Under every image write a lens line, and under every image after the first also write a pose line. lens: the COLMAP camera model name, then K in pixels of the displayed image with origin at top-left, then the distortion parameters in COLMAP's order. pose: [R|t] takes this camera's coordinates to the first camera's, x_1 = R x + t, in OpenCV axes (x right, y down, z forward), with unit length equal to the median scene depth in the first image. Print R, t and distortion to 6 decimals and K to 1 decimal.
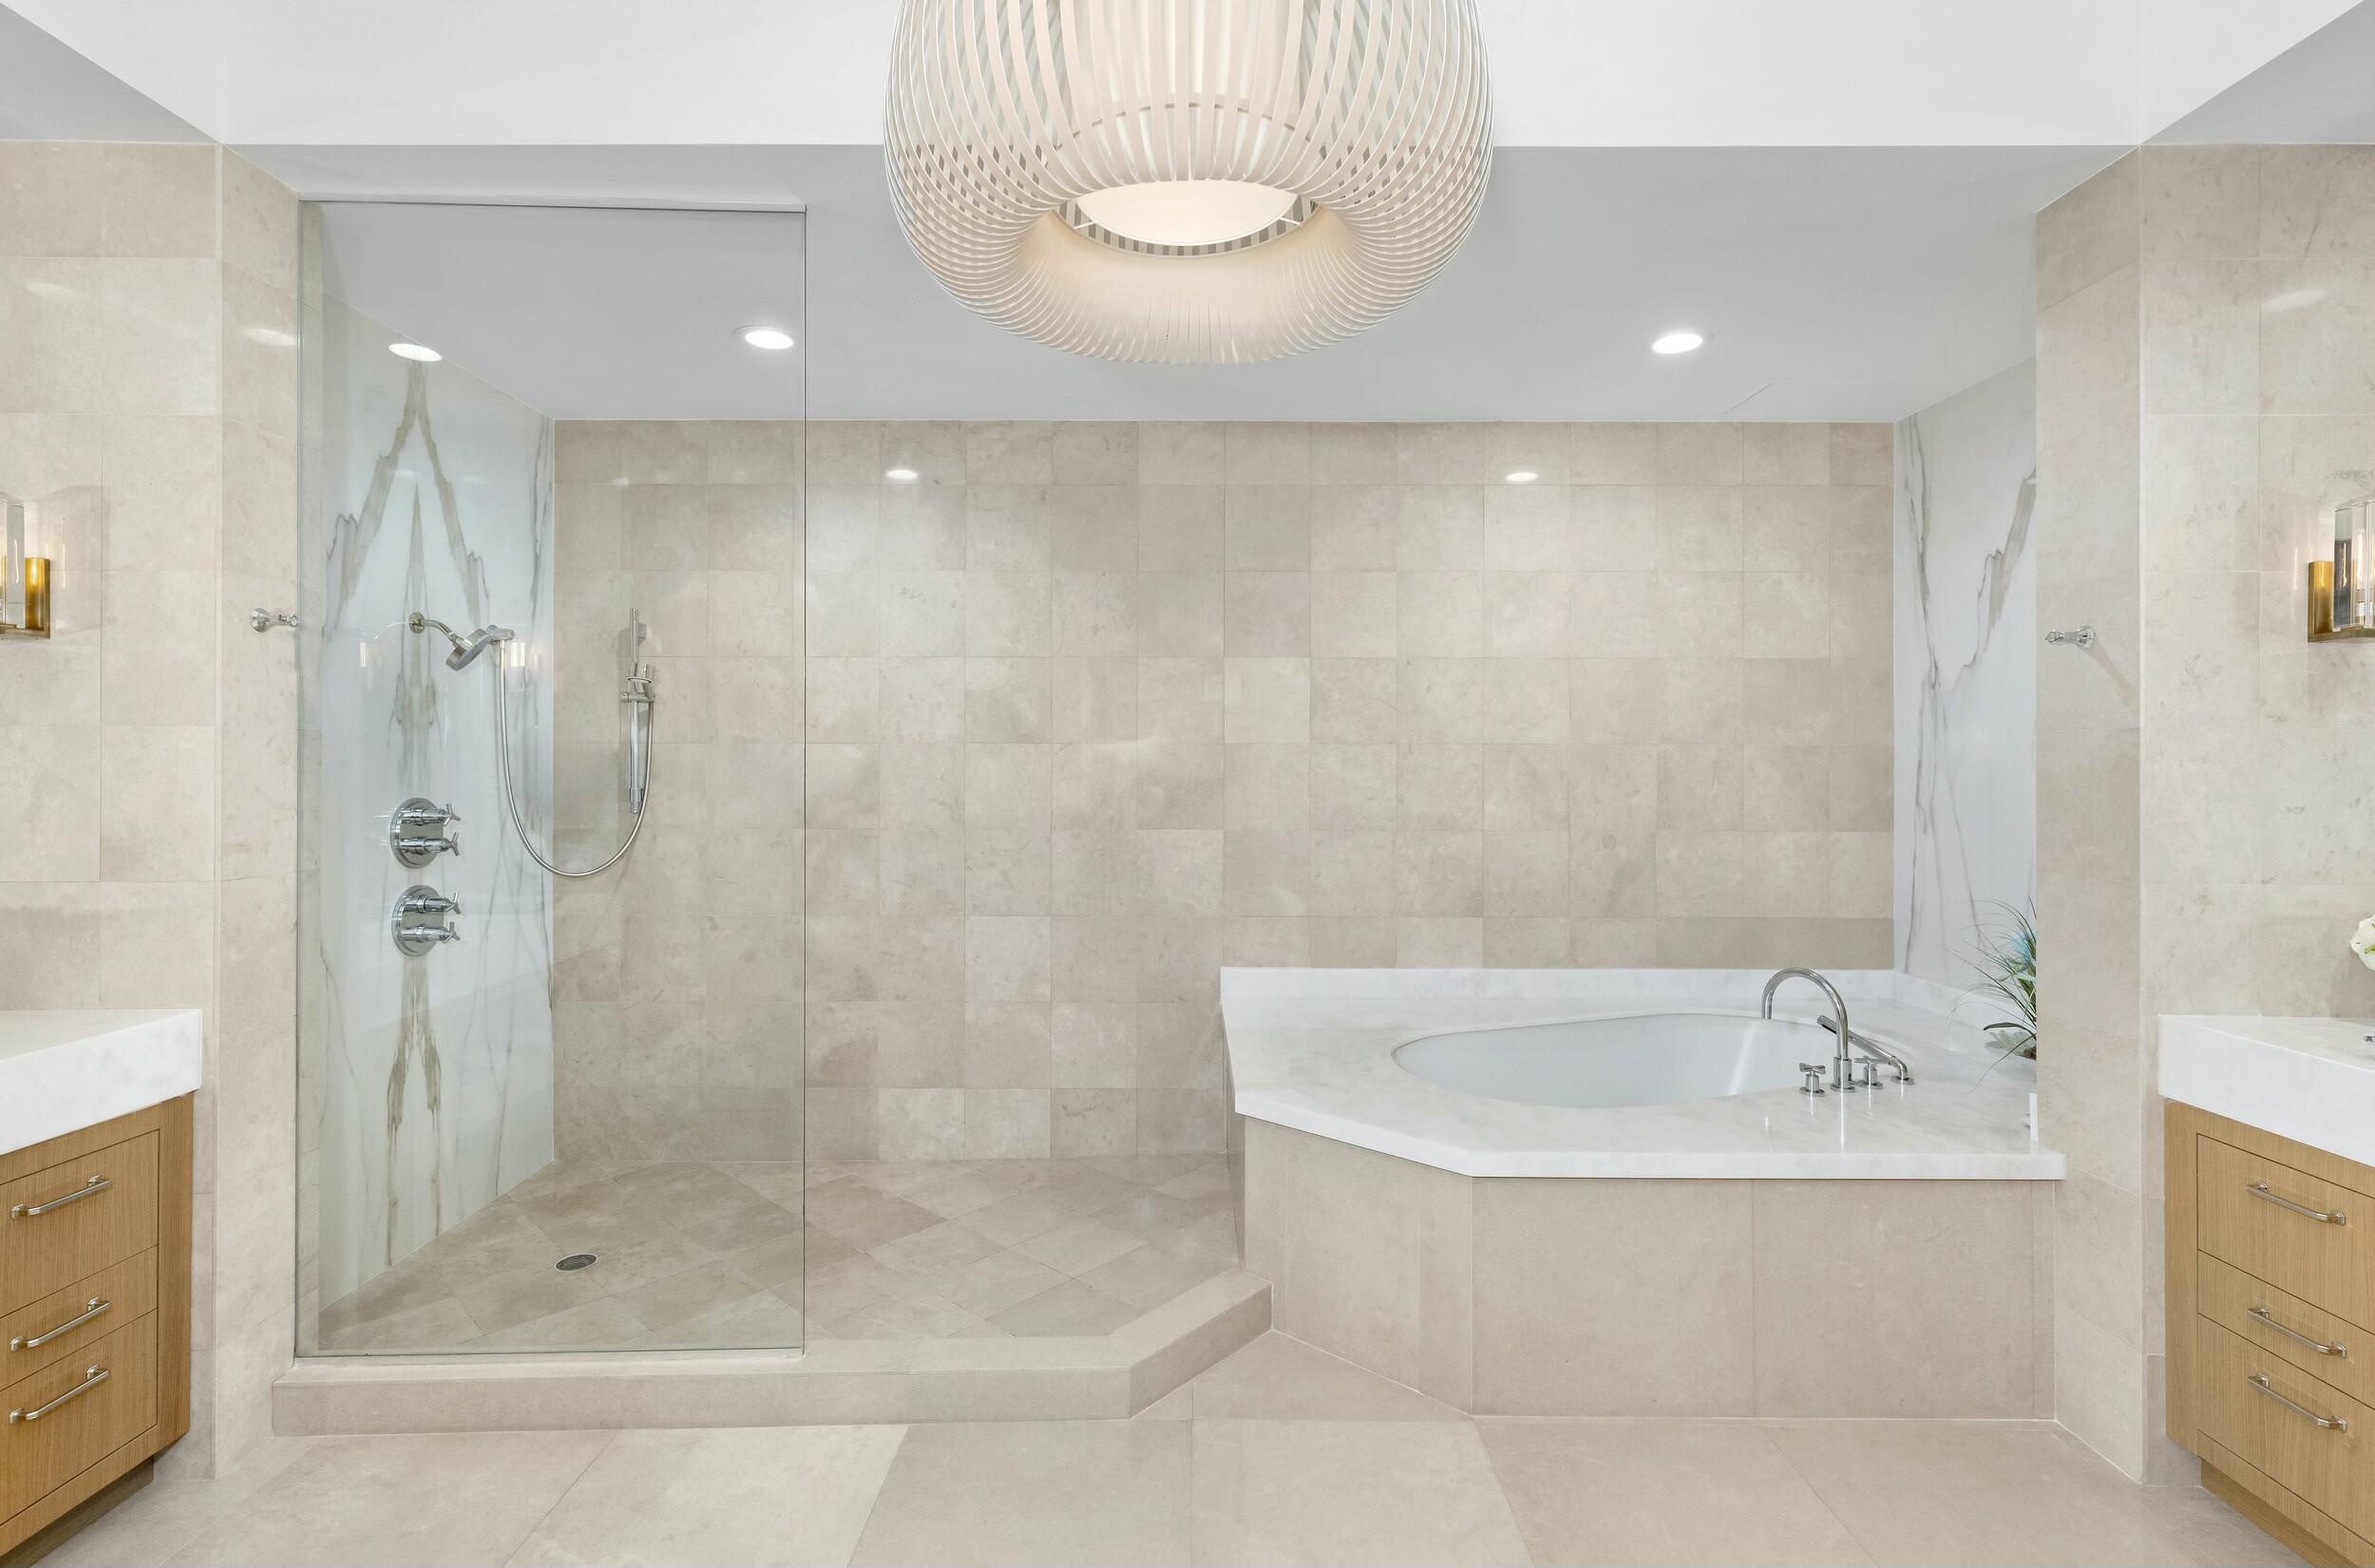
lens RADIAL K [[1095.0, 0, 1186.5], [0, 1095.0, 772.0], [0, 0, 1]] dist [0.004922, -0.001076]
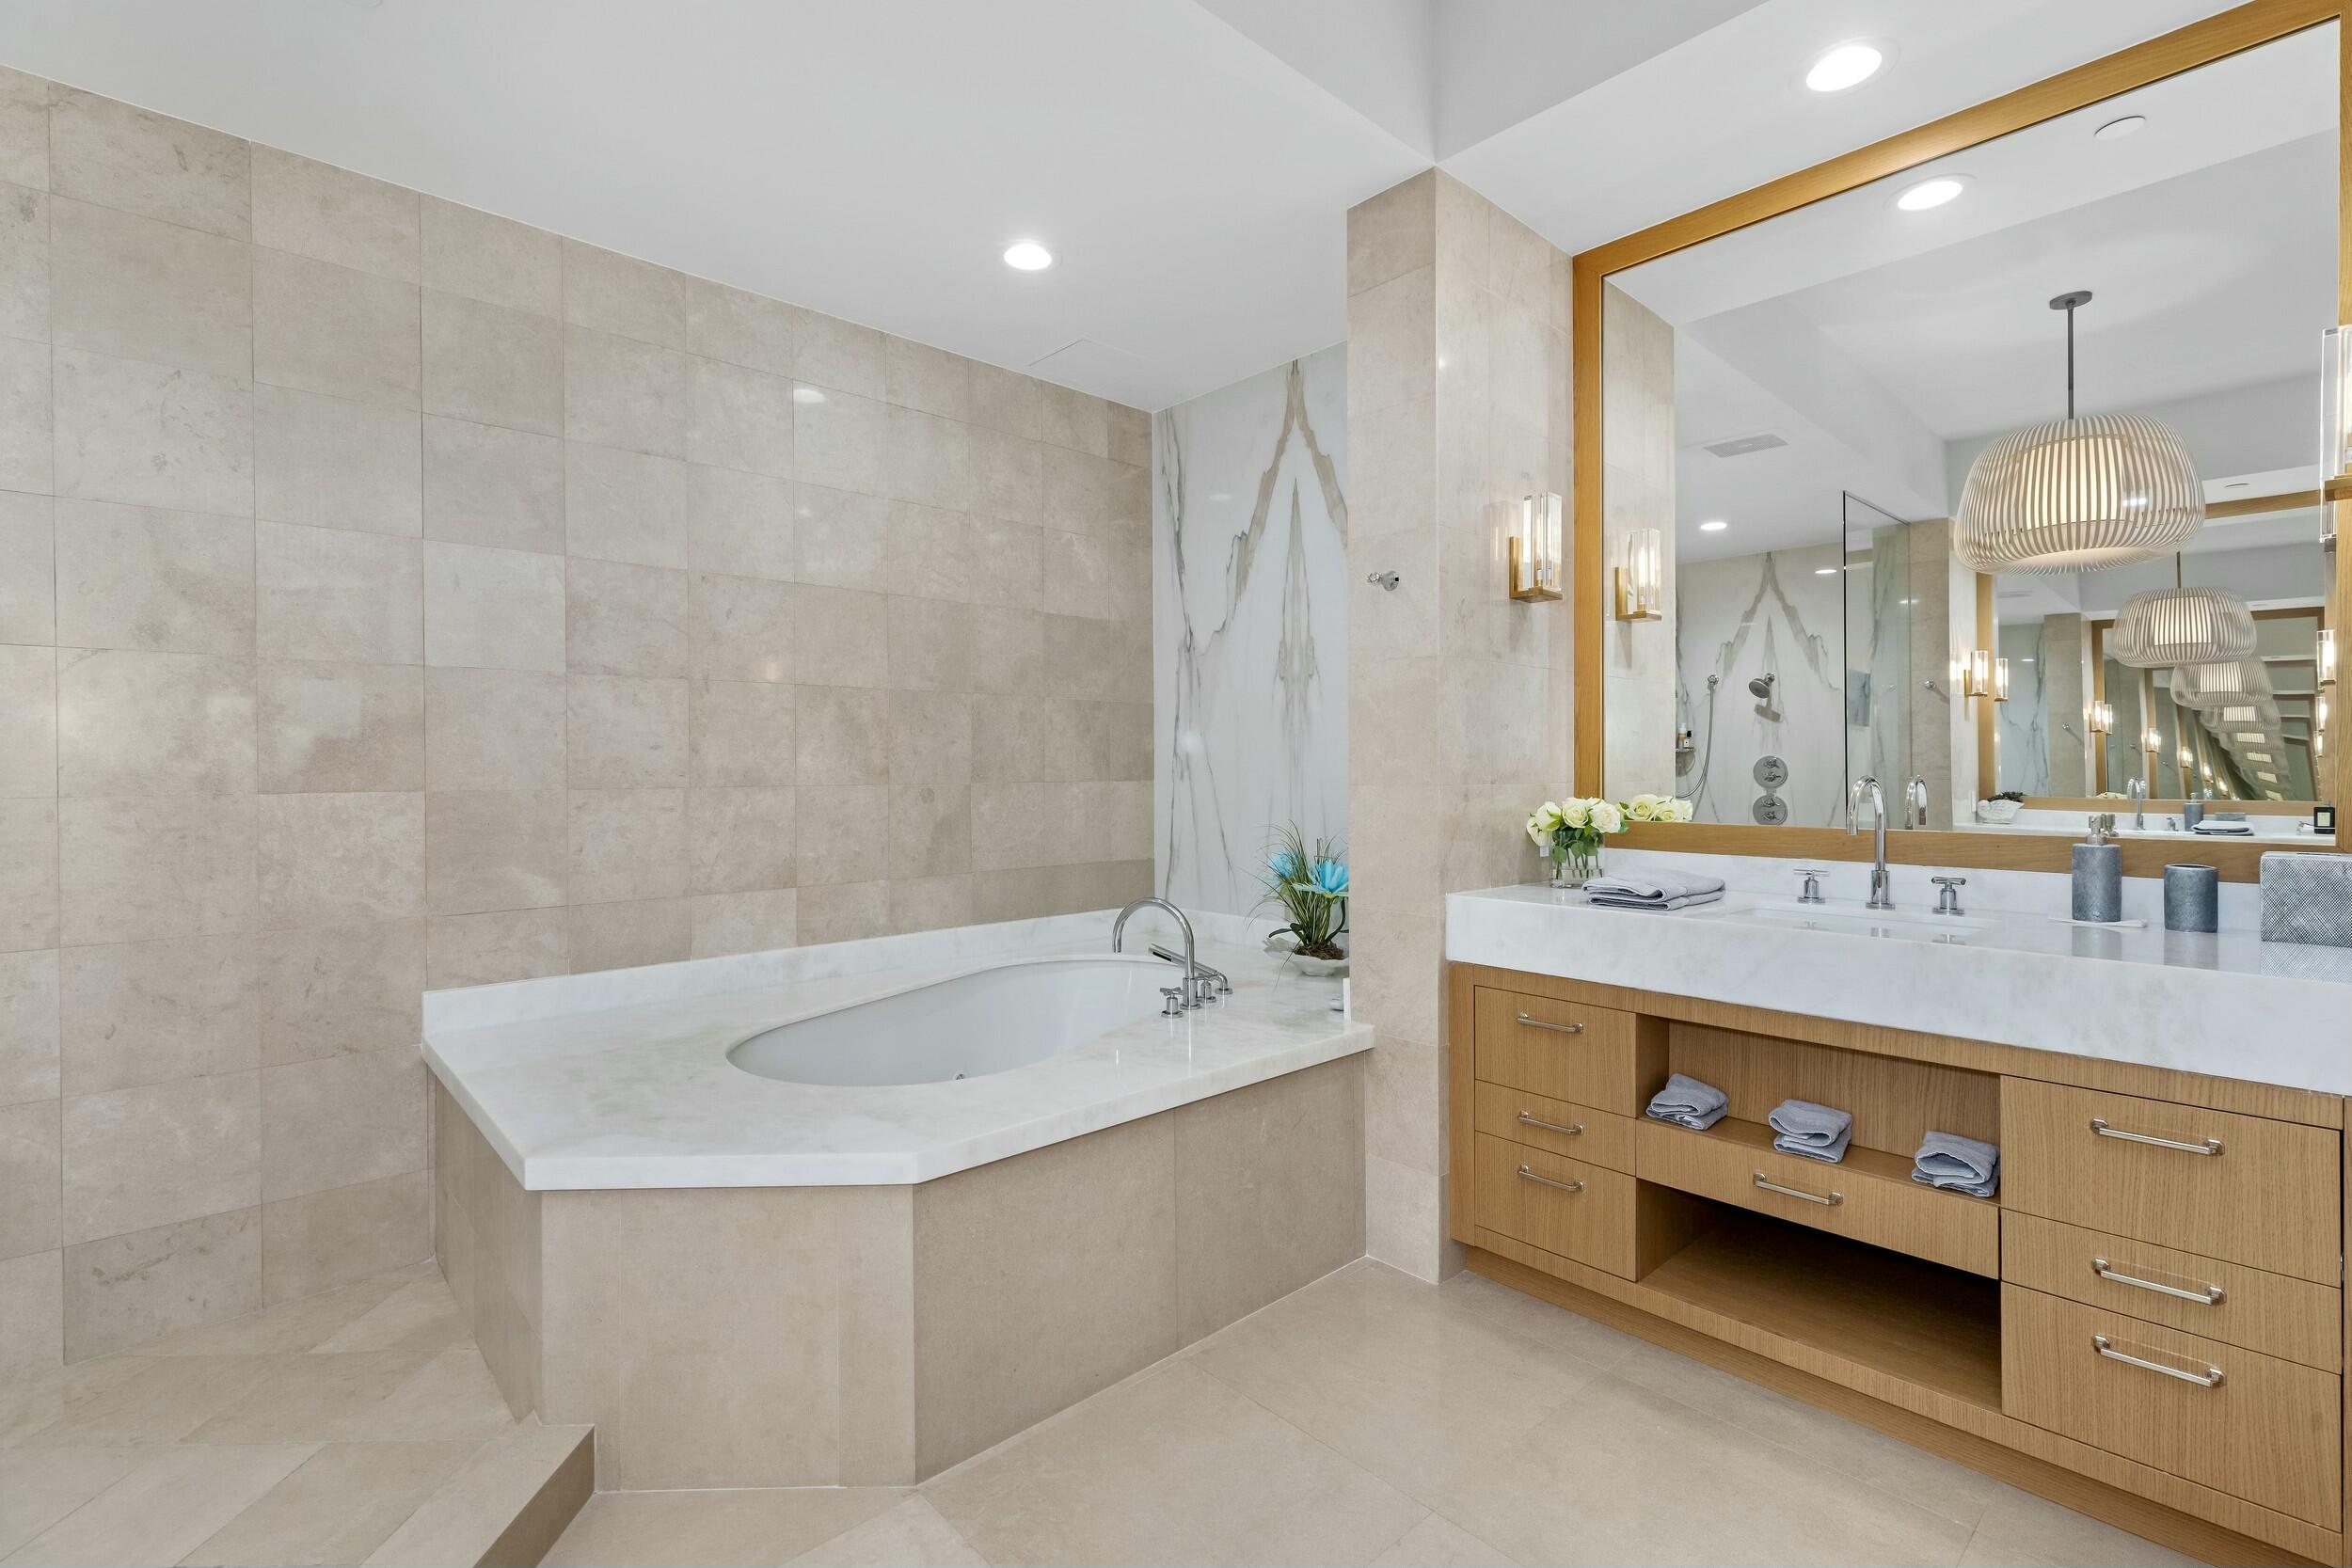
lens RADIAL K [[1054.2, 0, 1177.0], [0, 1054.2, 779.9], [0, 0, 1]] dist [0.002273, 0.000560]
pose [[0.734872, -0.013575, 0.678070, -0.069225], [0.012811, 0.999899, 0.006134, 0.048090], [-0.678085, 0.004179, 0.734972, 0.196462]]
